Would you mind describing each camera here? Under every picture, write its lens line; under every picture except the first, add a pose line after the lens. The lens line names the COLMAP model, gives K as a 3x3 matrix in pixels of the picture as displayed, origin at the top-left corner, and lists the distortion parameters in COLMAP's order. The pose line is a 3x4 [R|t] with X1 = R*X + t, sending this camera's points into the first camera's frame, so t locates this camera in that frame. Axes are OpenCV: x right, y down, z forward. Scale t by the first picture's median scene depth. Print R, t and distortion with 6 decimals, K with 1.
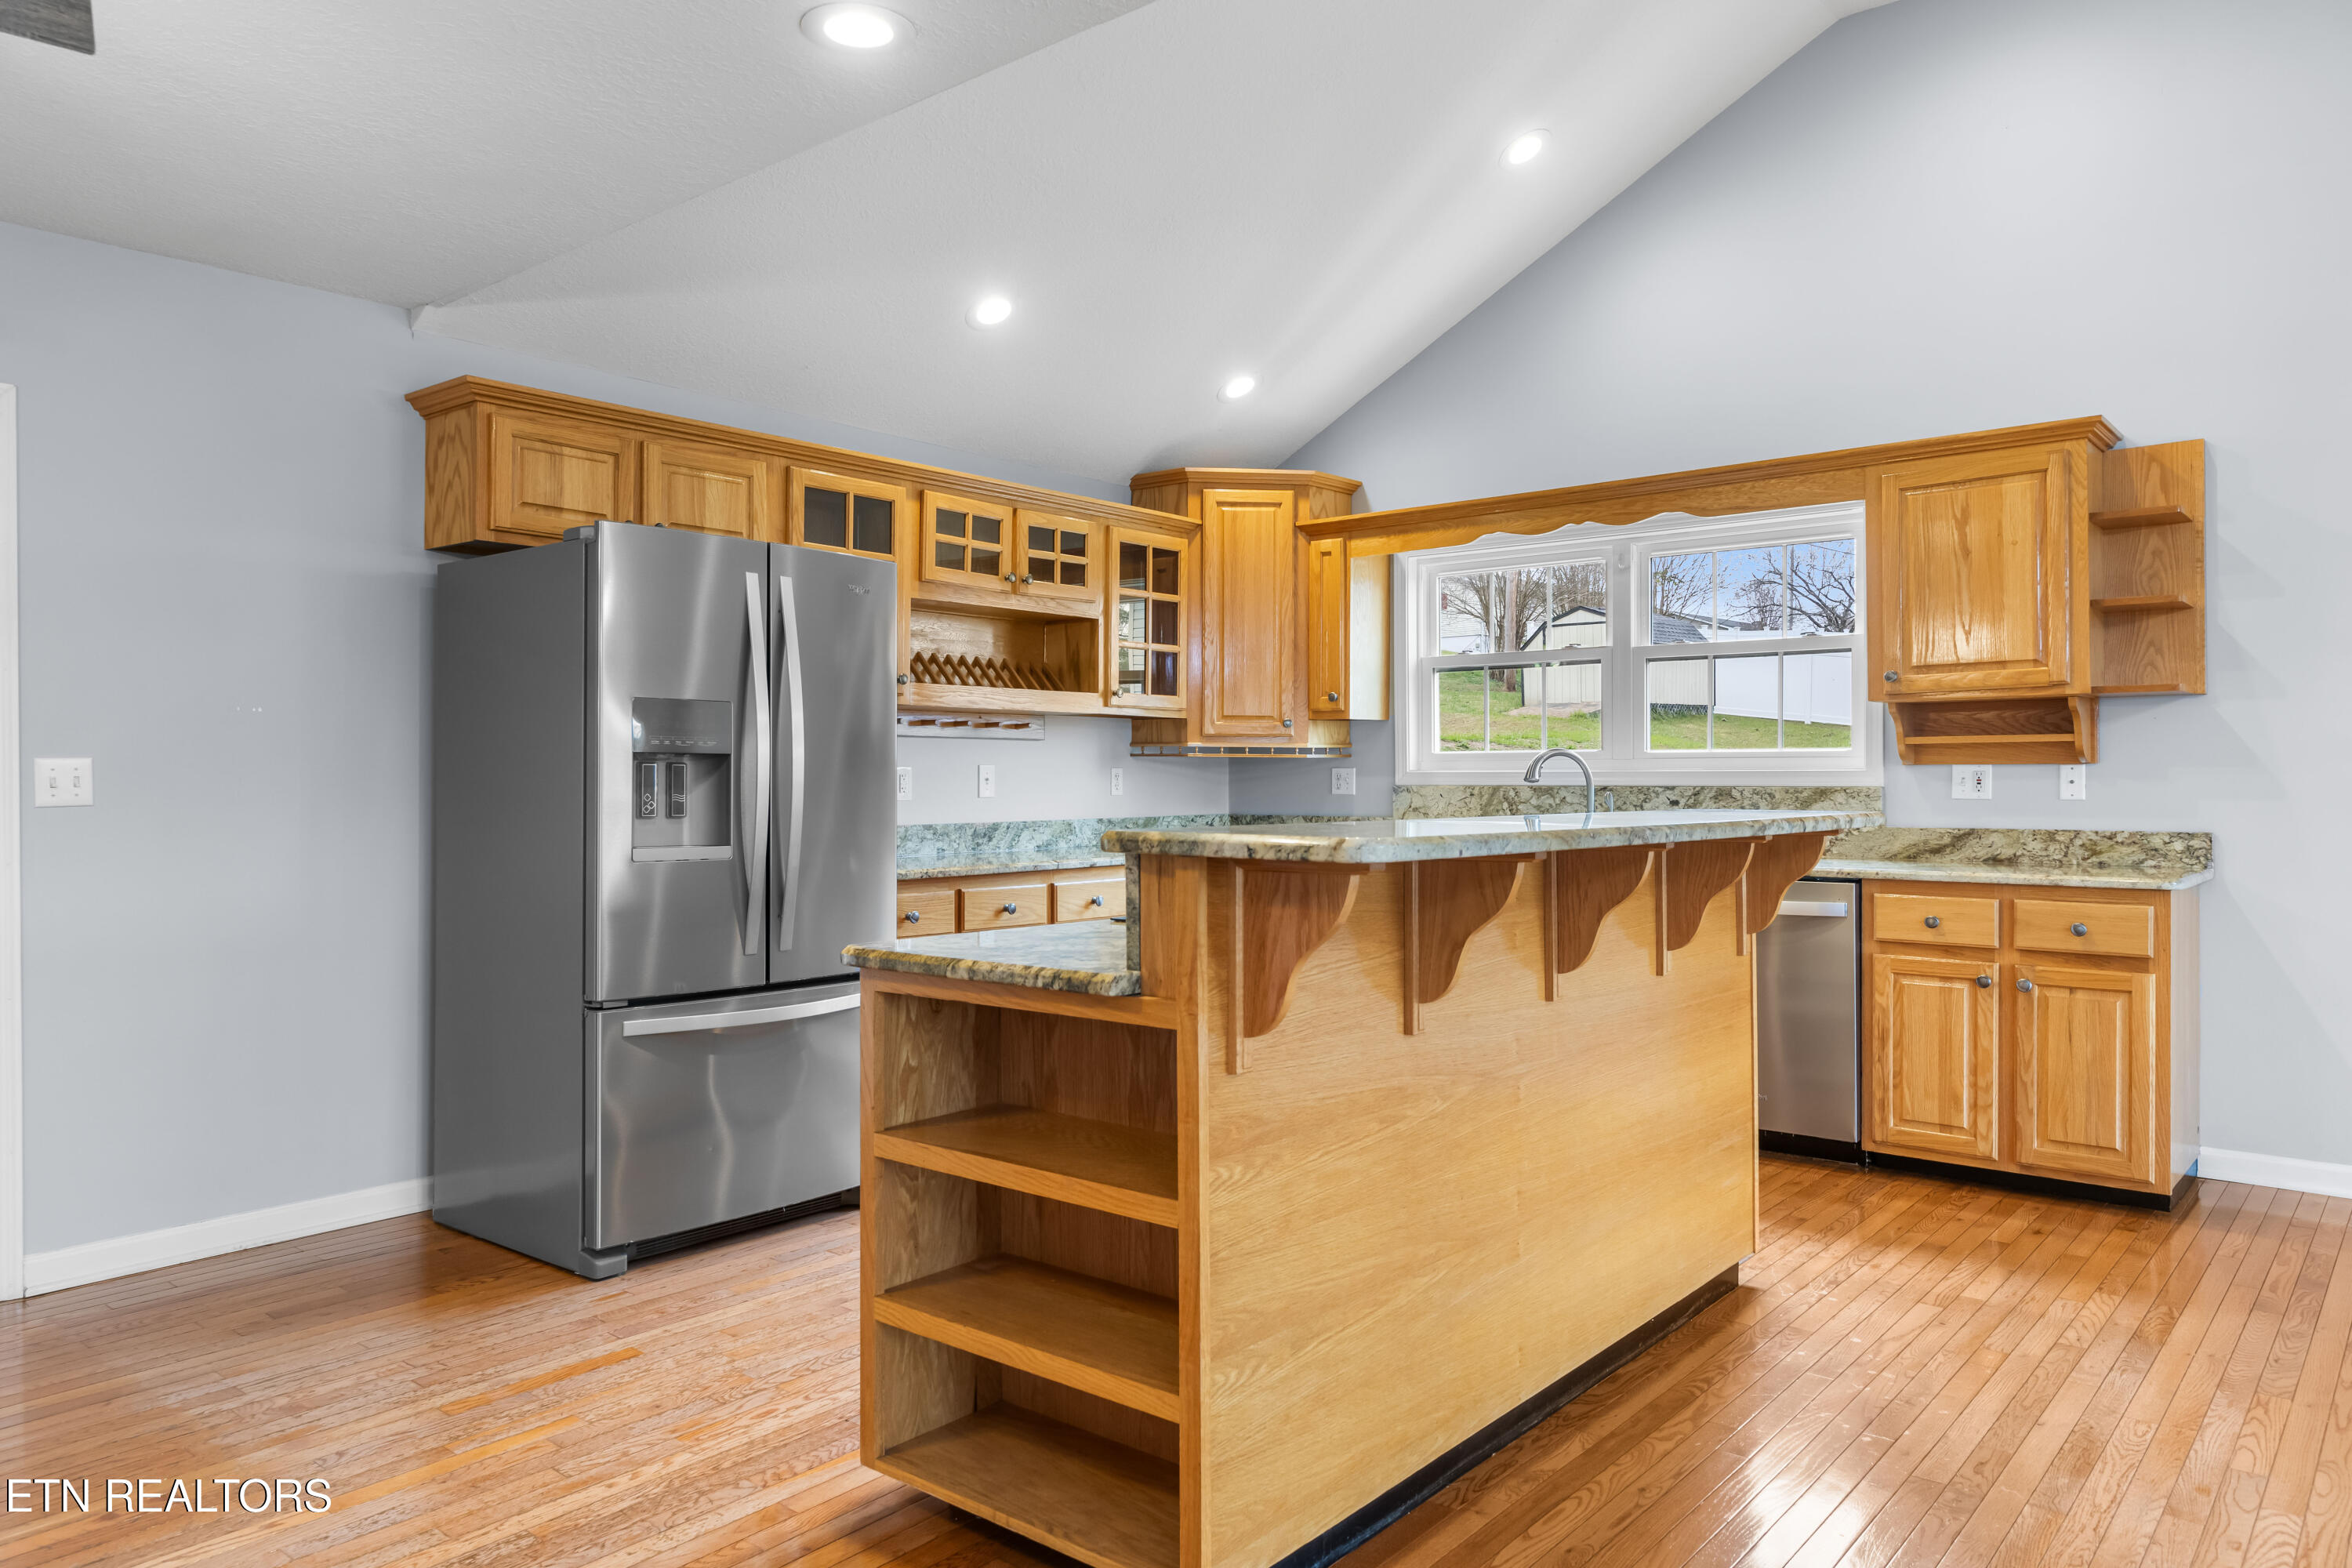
lens RADIAL K [[1546.8, 0, 1172.0], [0, 1546.8, 781.9], [0, 0, 1]] dist [0.006897, 0.000480]
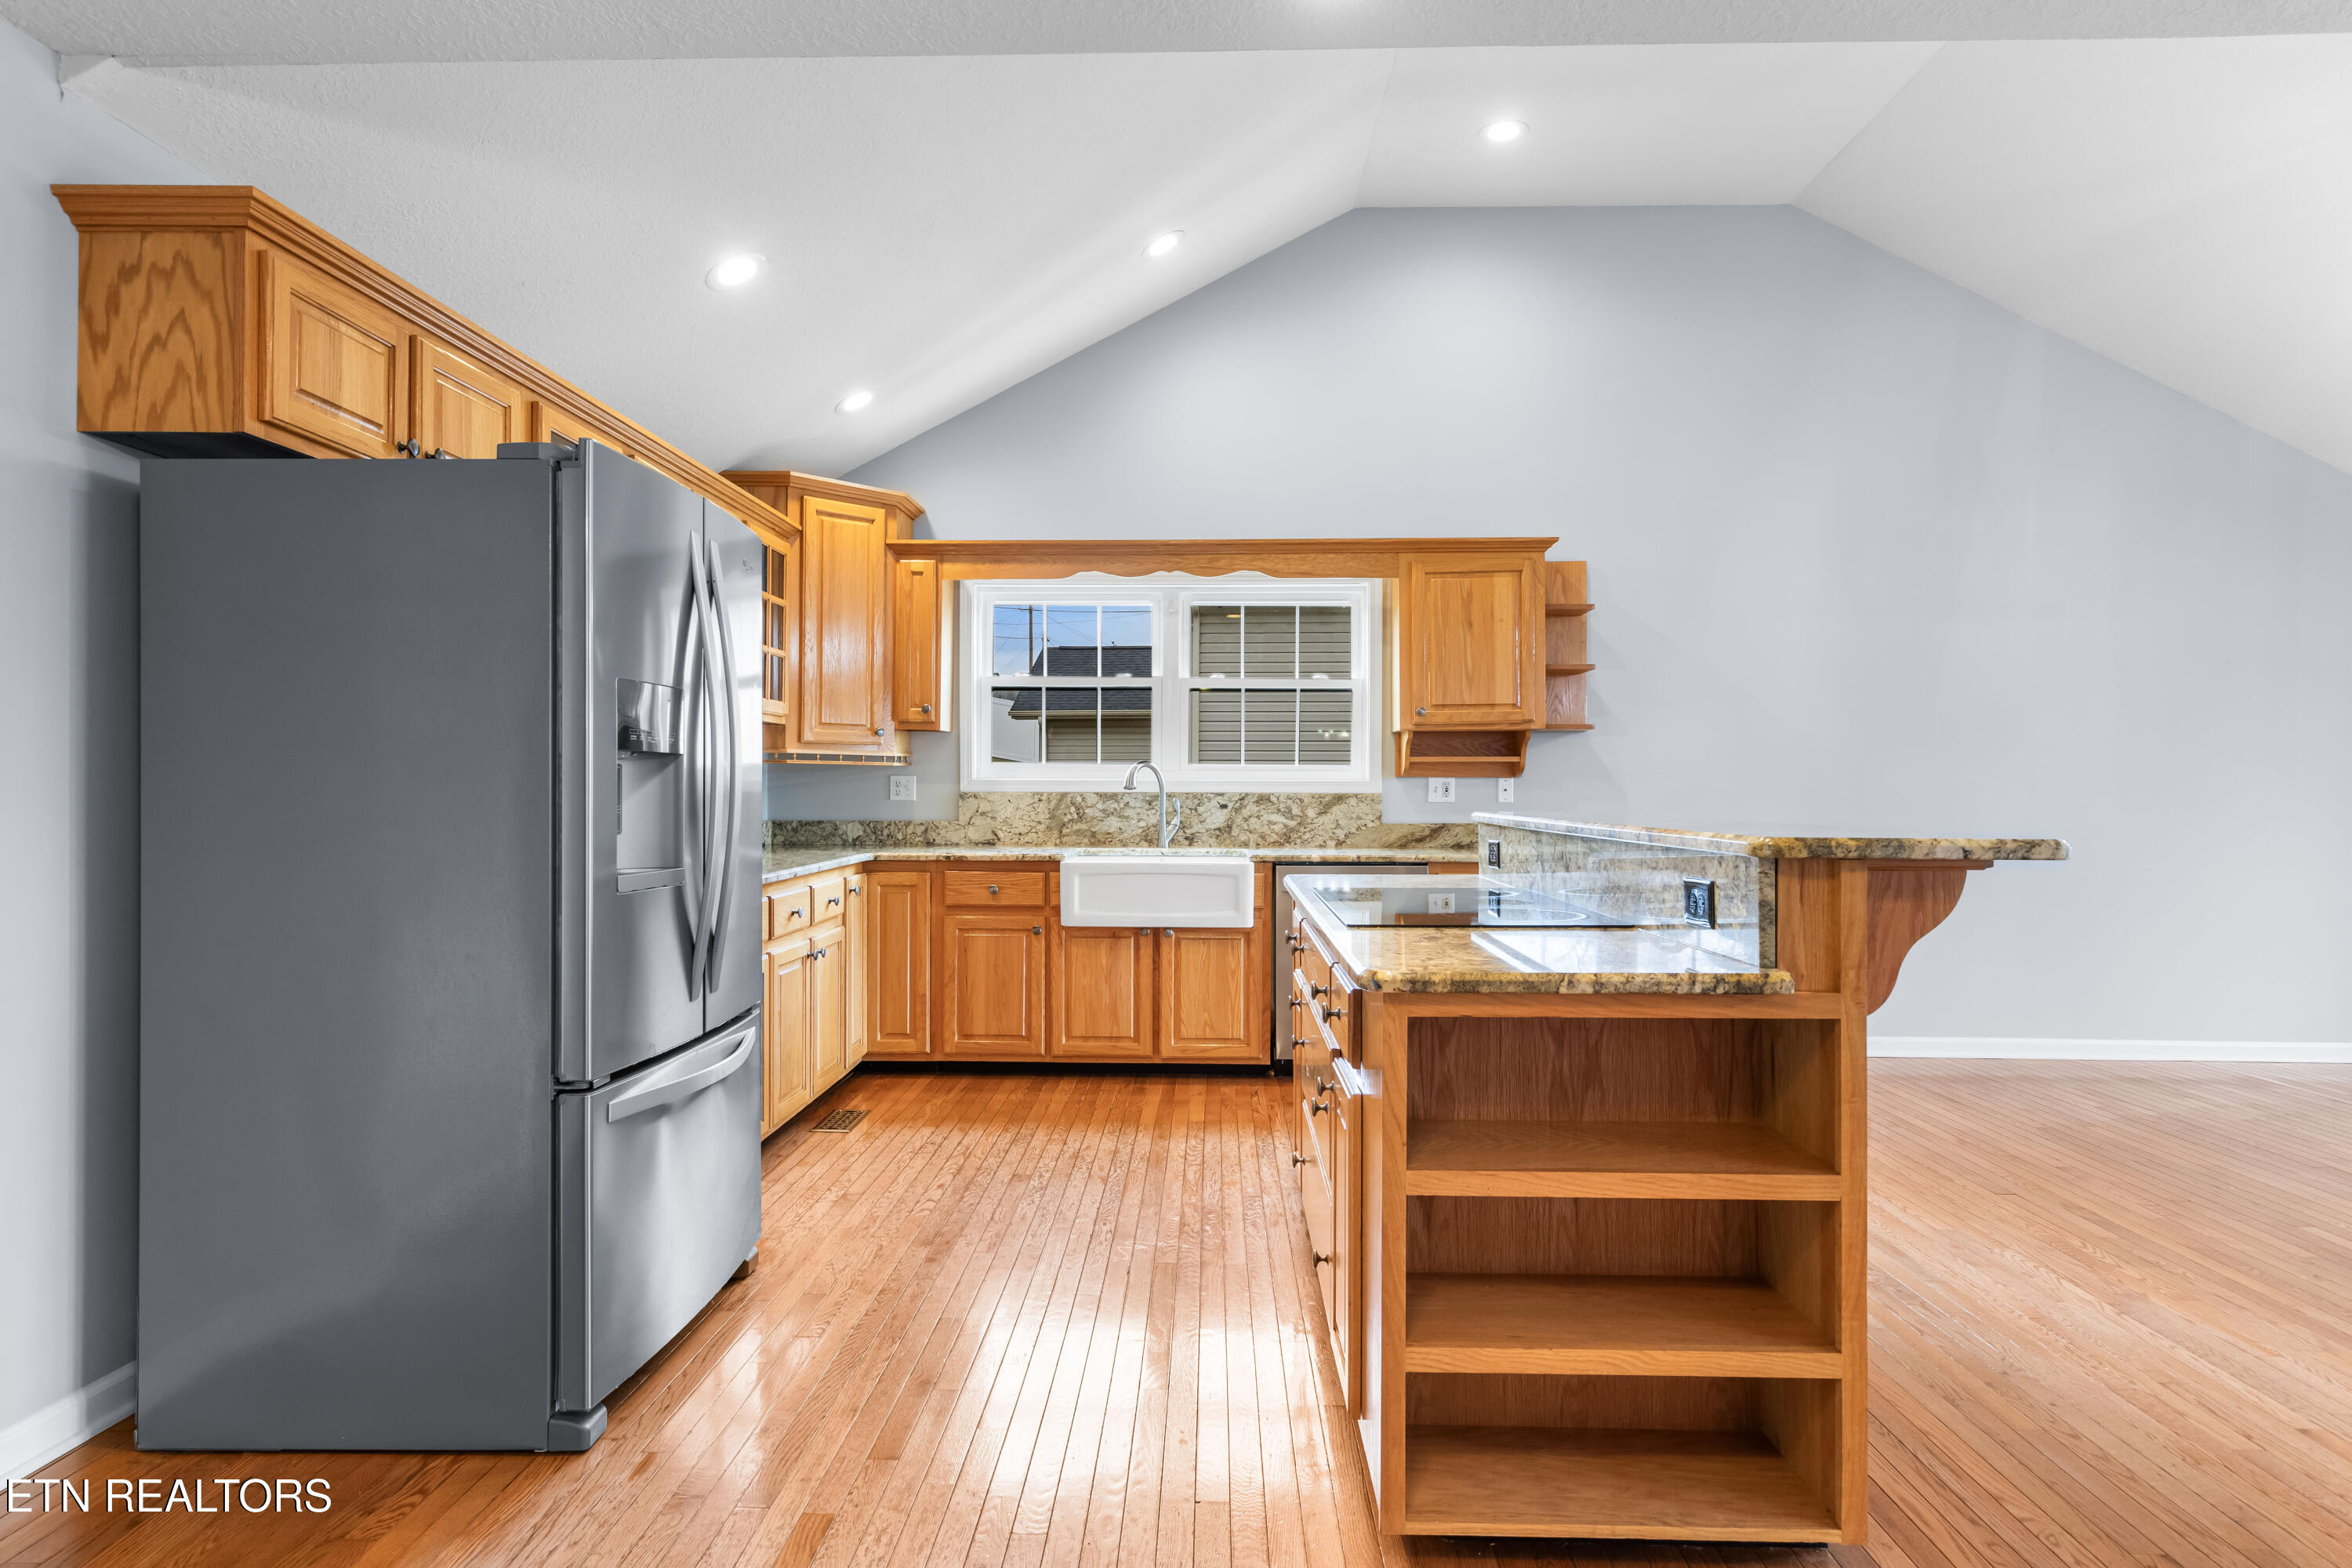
lens RADIAL K [[1299.4, 0, 1171.8], [0, 1299.4, 794.6], [0, 0, 1]] dist [0.006990, 0.001741]
pose [[0.785769, -0.000956, 0.618519, -0.416004], [-0.002272, 0.999988, 0.004431, -0.000442], [-0.618516, -0.004887, 0.785757, 0.253512]]
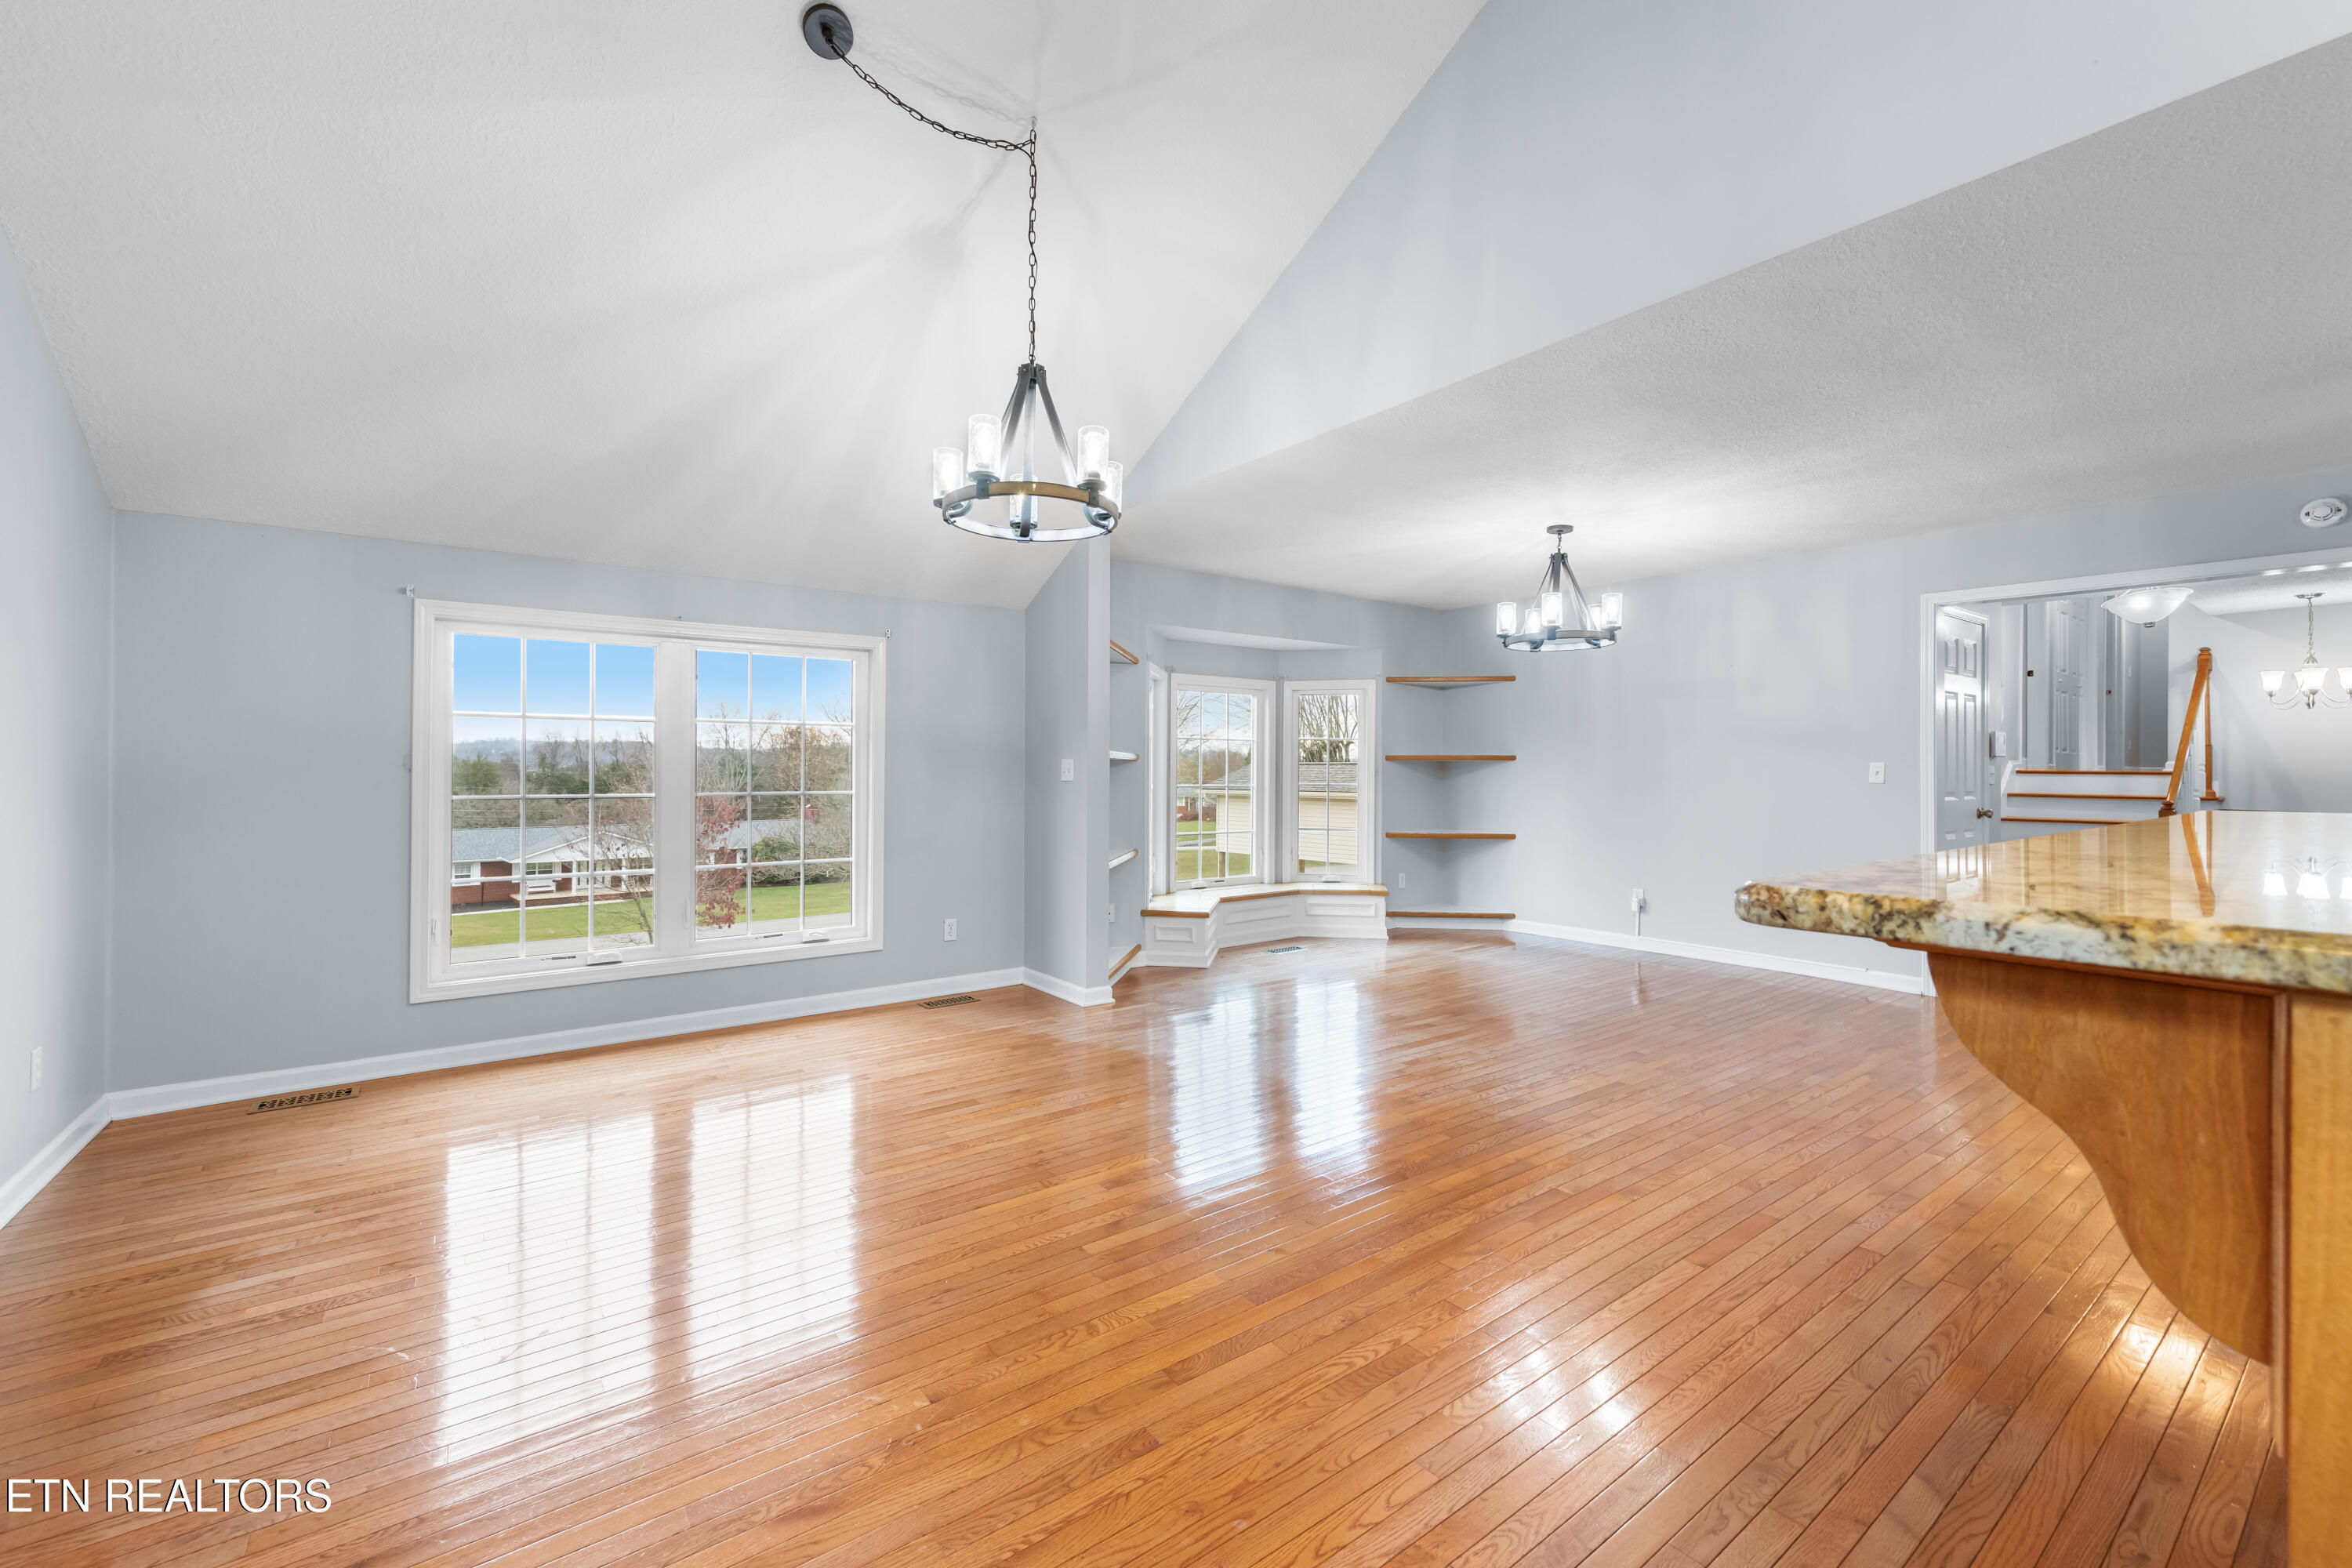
lens RADIAL K [[953.2, 0, 1171.2], [0, 953.2, 771.2], [0, 0, 1]] dist [0.006763, -0.000087]
pose [[-0.972032, -0.000797, 0.234845, 0.399148], [-0.000073, 0.999995, 0.003091, -0.005609], [-0.234847, 0.002988, -0.972028, 0.922527]]
